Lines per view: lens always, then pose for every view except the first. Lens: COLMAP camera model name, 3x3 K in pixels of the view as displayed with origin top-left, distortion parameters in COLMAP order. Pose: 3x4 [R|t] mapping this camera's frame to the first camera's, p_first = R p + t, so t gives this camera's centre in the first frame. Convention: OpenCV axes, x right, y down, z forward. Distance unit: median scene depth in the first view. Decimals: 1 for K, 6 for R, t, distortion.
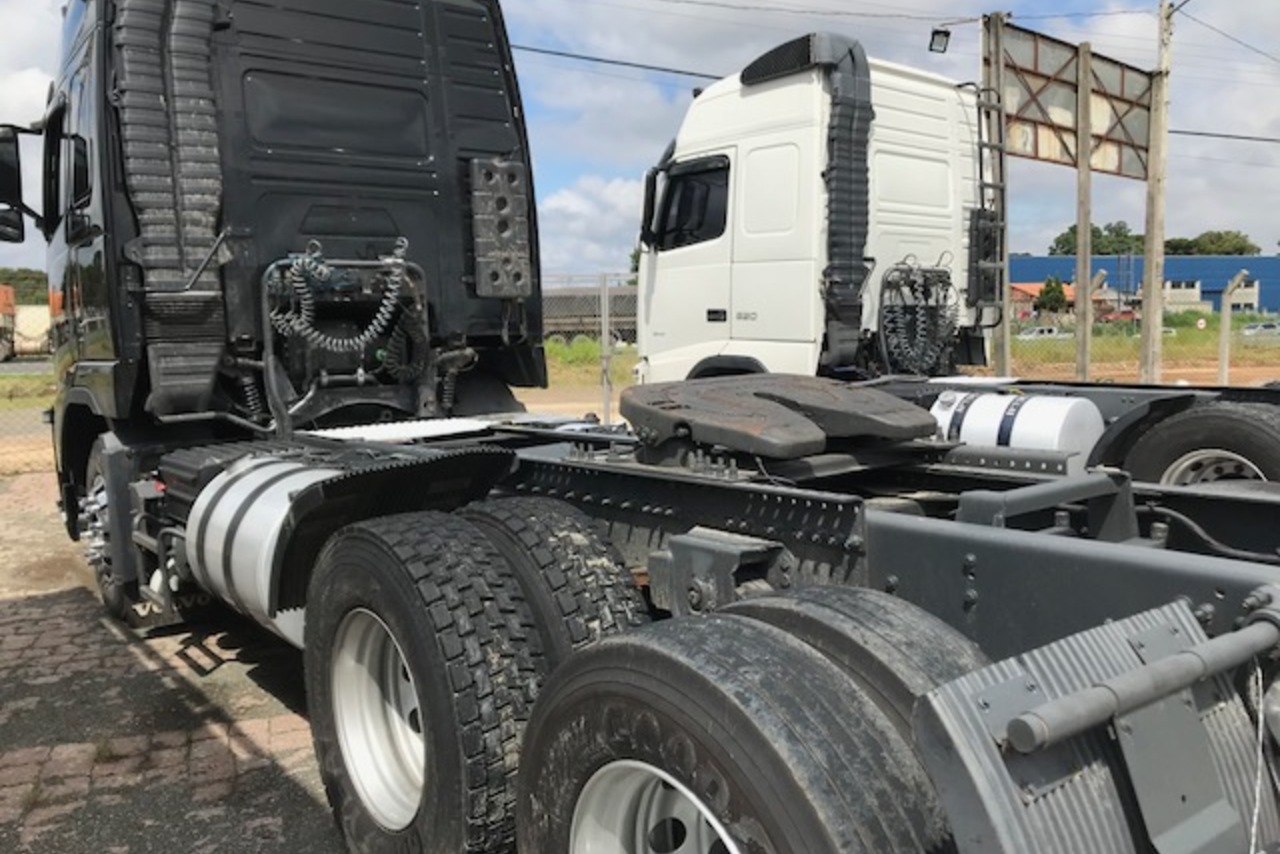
lens RADIAL K [[1116.3, 0, 640.0], [0, 1116.3, 427.0], [0, 0, 1]] dist [-0.000485, -0.001070]
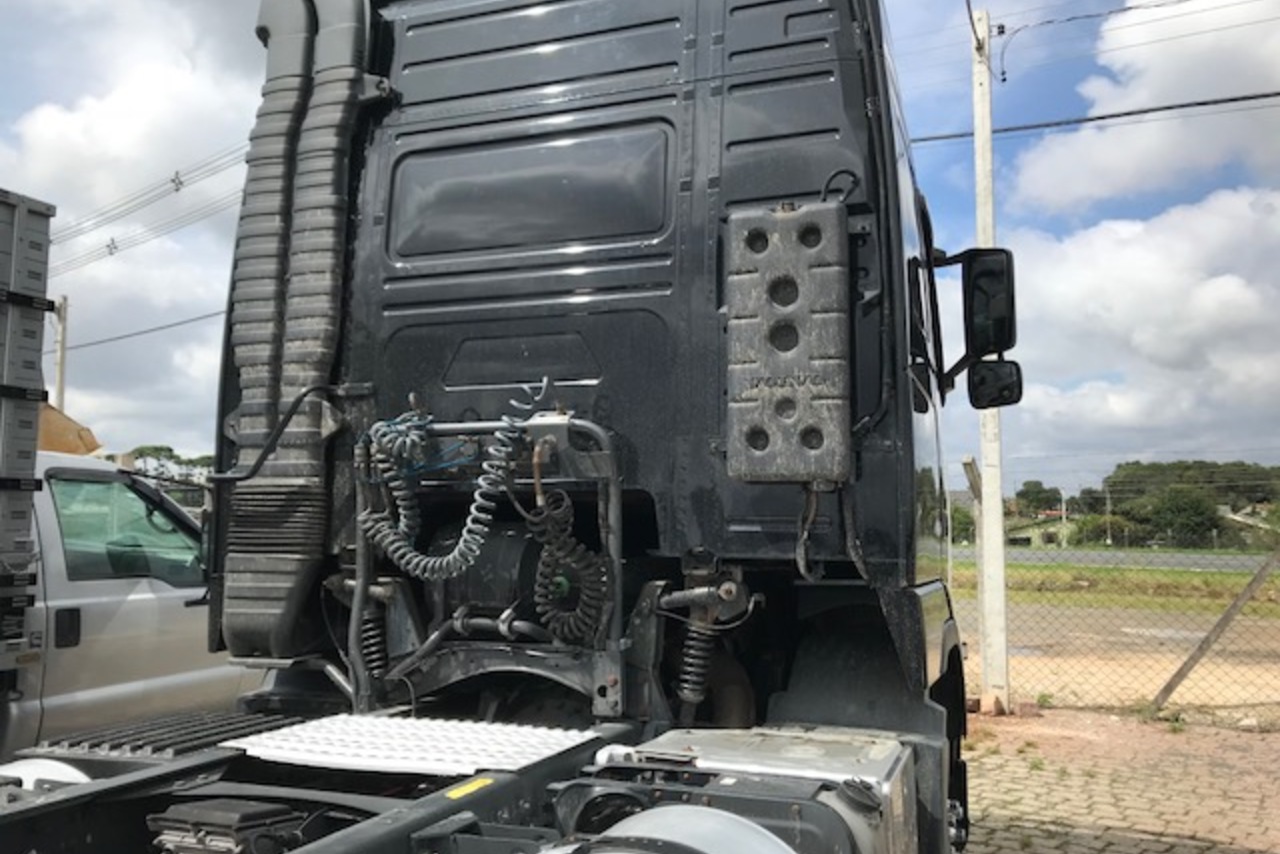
lens RADIAL K [[1116.3, 0, 640.0], [0, 1116.3, 427.0], [0, 0, 1]] dist [-0.000485, -0.001070]
pose [[0.503573, -0.056680, -0.862091, 0.295048], [-0.090770, 0.988852, -0.118036, -0.087209], [0.859171, 0.137692, 0.492815, 0.802454]]
